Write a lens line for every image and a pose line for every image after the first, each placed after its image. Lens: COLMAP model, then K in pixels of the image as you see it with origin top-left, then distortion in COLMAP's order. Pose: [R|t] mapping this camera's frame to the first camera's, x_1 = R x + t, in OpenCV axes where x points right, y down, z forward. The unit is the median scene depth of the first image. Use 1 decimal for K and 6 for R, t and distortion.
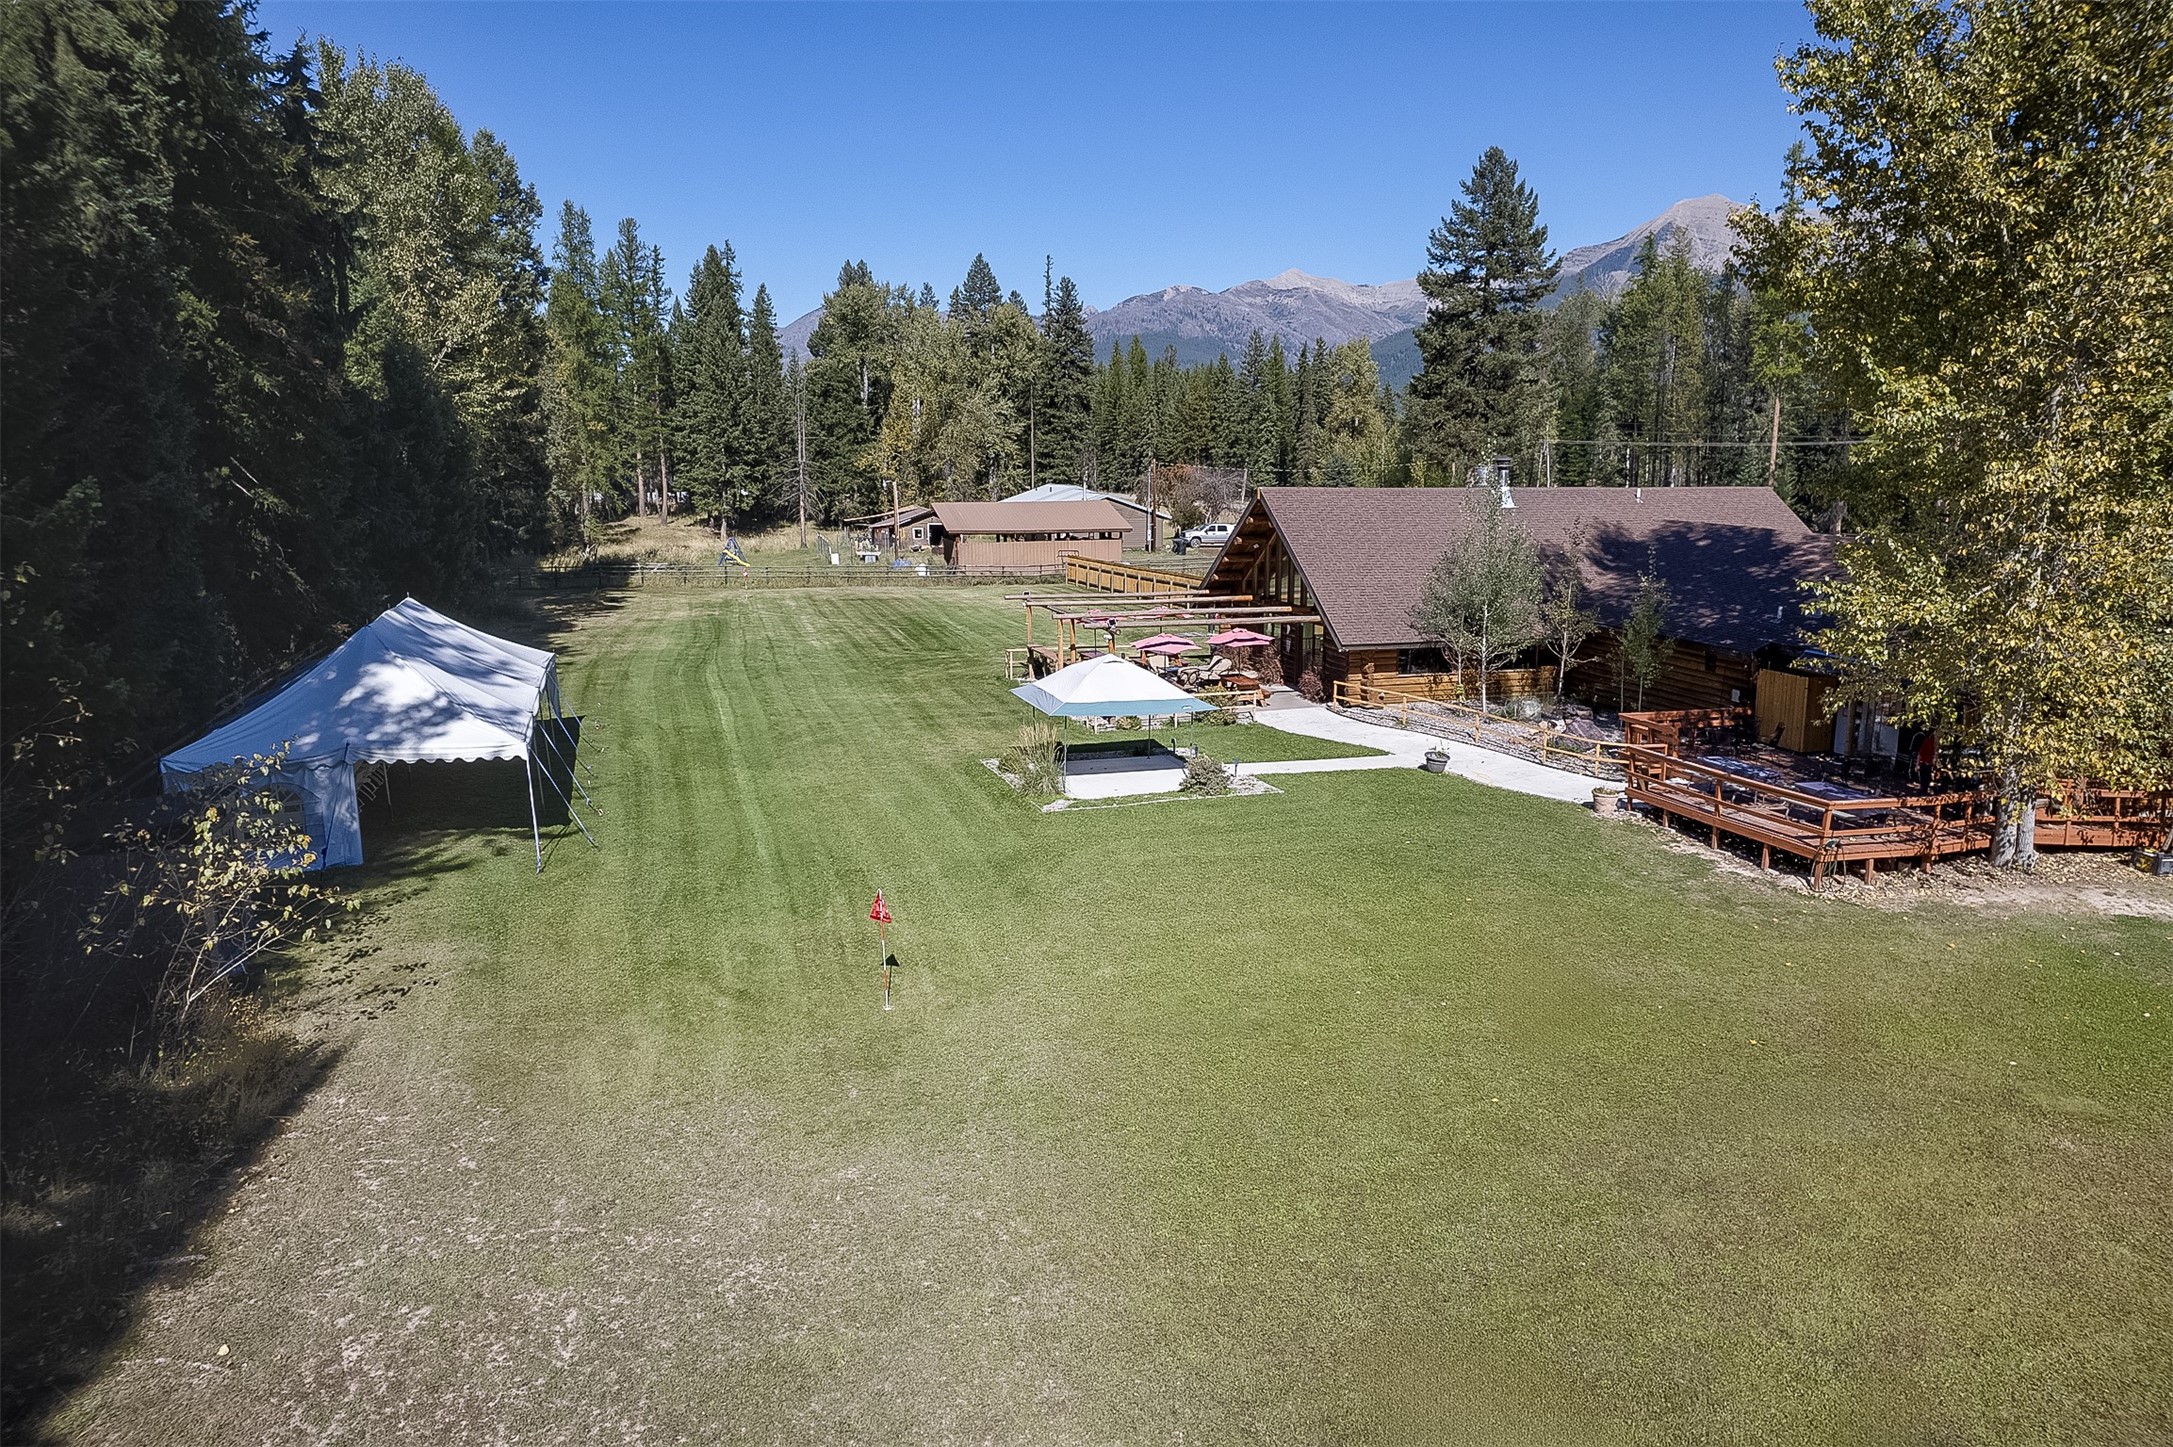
lens RADIAL K [[1404.2, 0, 1087.6], [0, 1404.2, 724.8], [0, 0, 1]] dist [-0.048069, 0.029990]
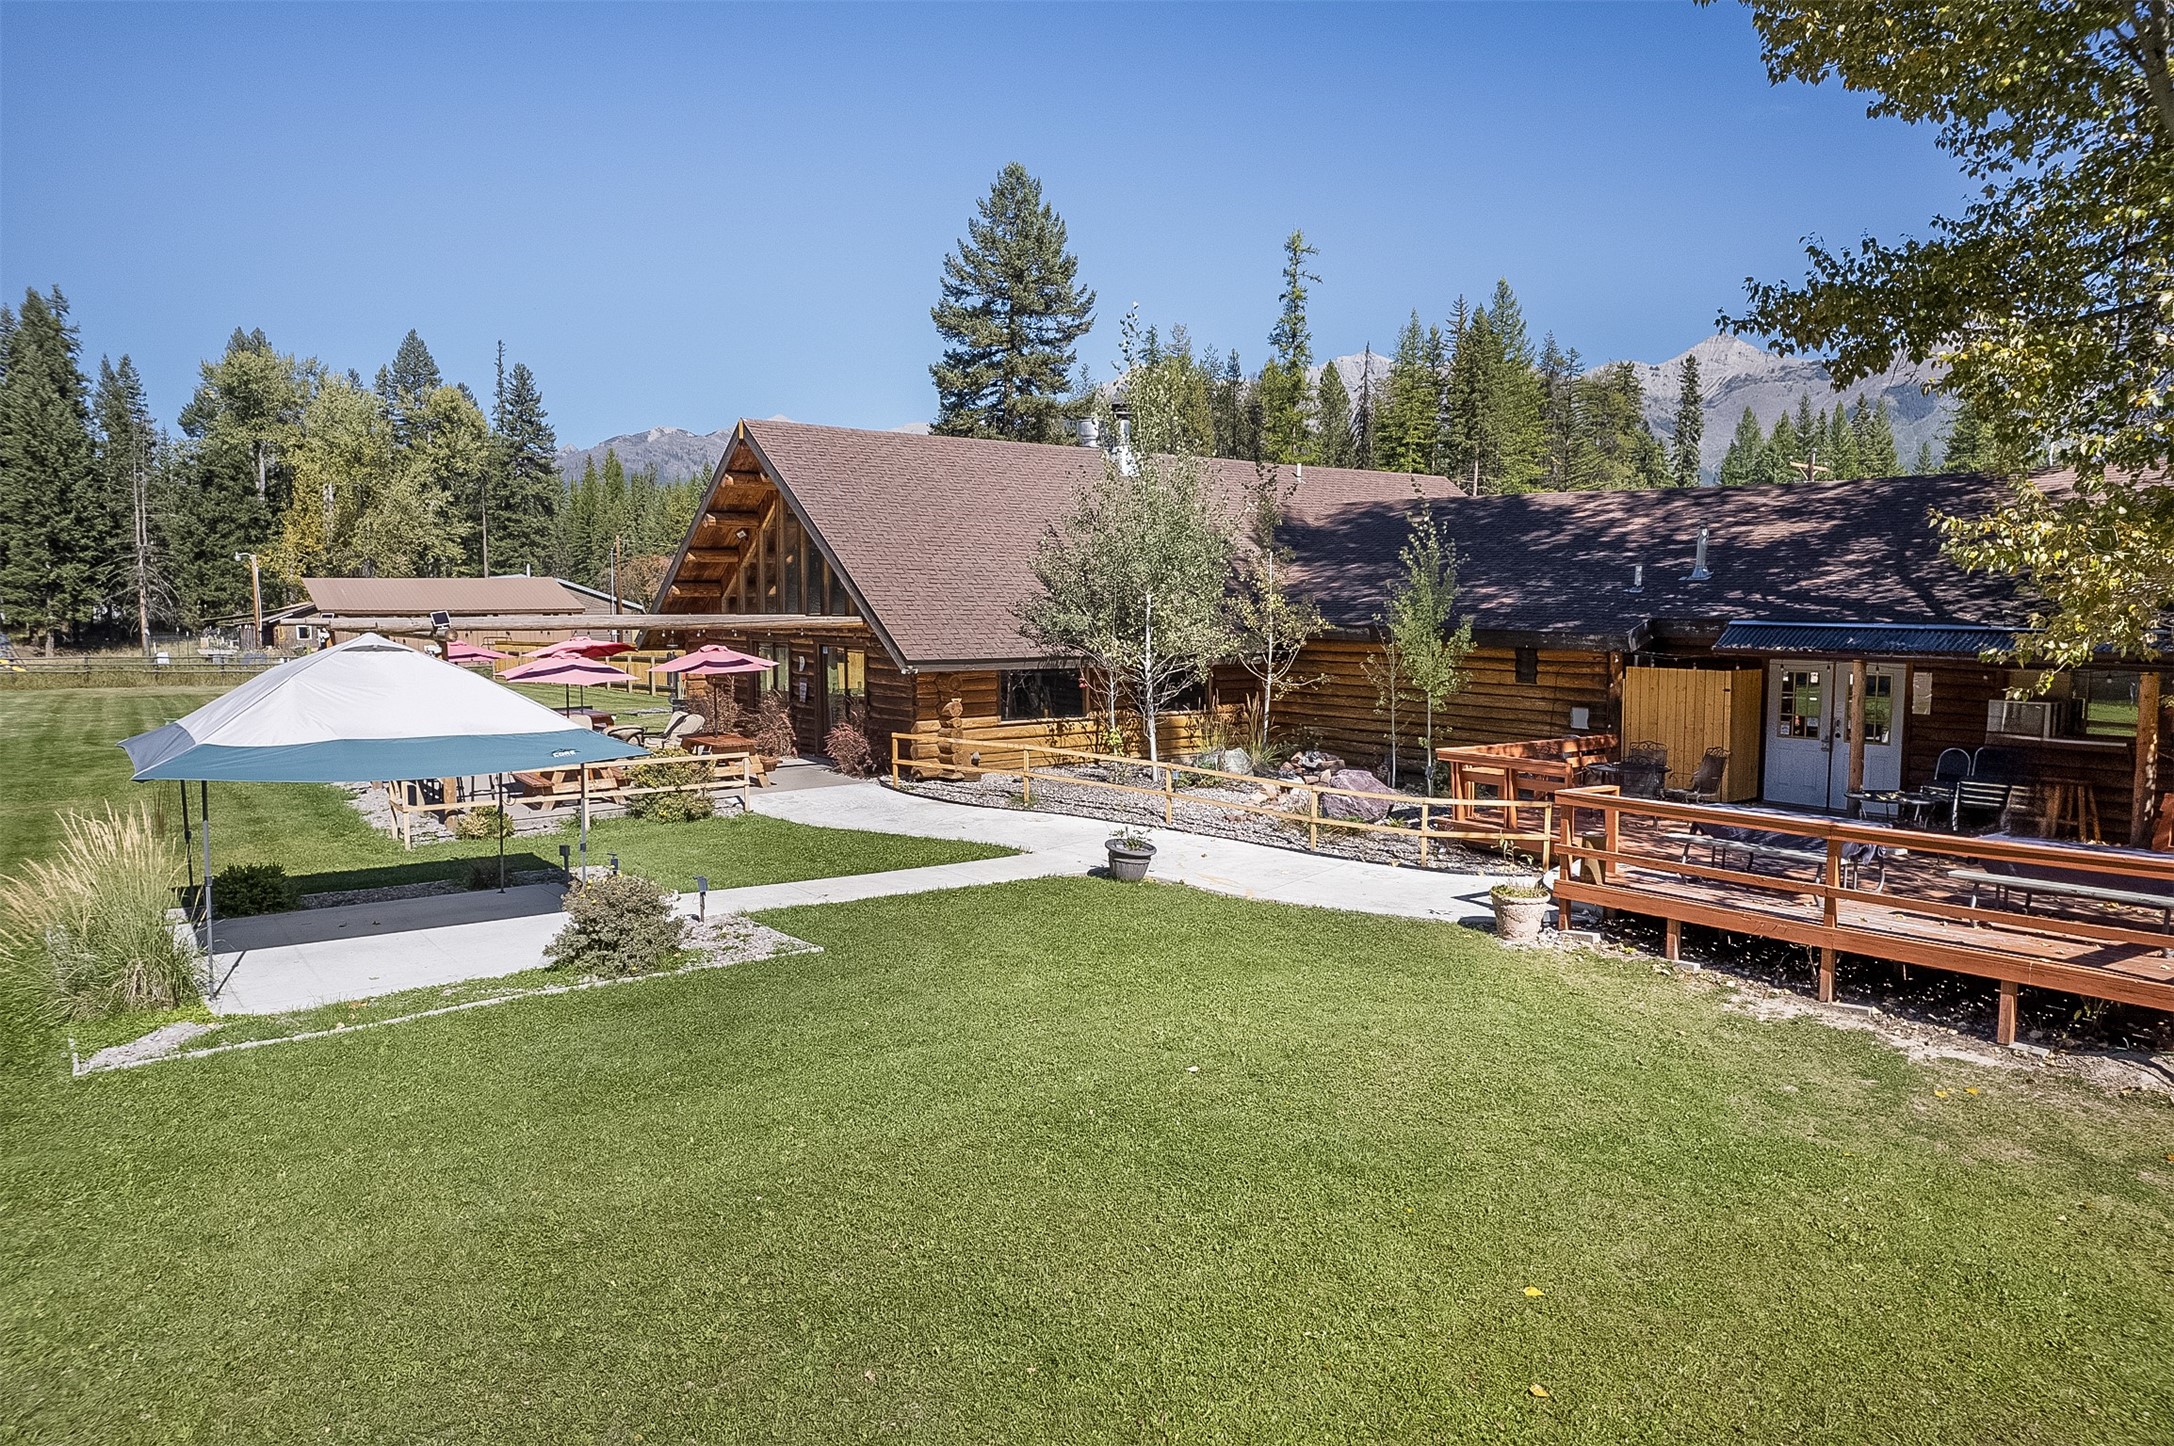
lens RADIAL K [[1404.9, 0, 1097.5], [0, 1404.9, 730.1], [0, 0, 1]] dist [-0.048069, 0.029990]
pose [[0.935689, -0.029304, 0.351607, 0.048254], [0.061585, 0.994812, -0.080978, 0.014607], [-0.347410, 0.097423, 0.932639, 0.384551]]
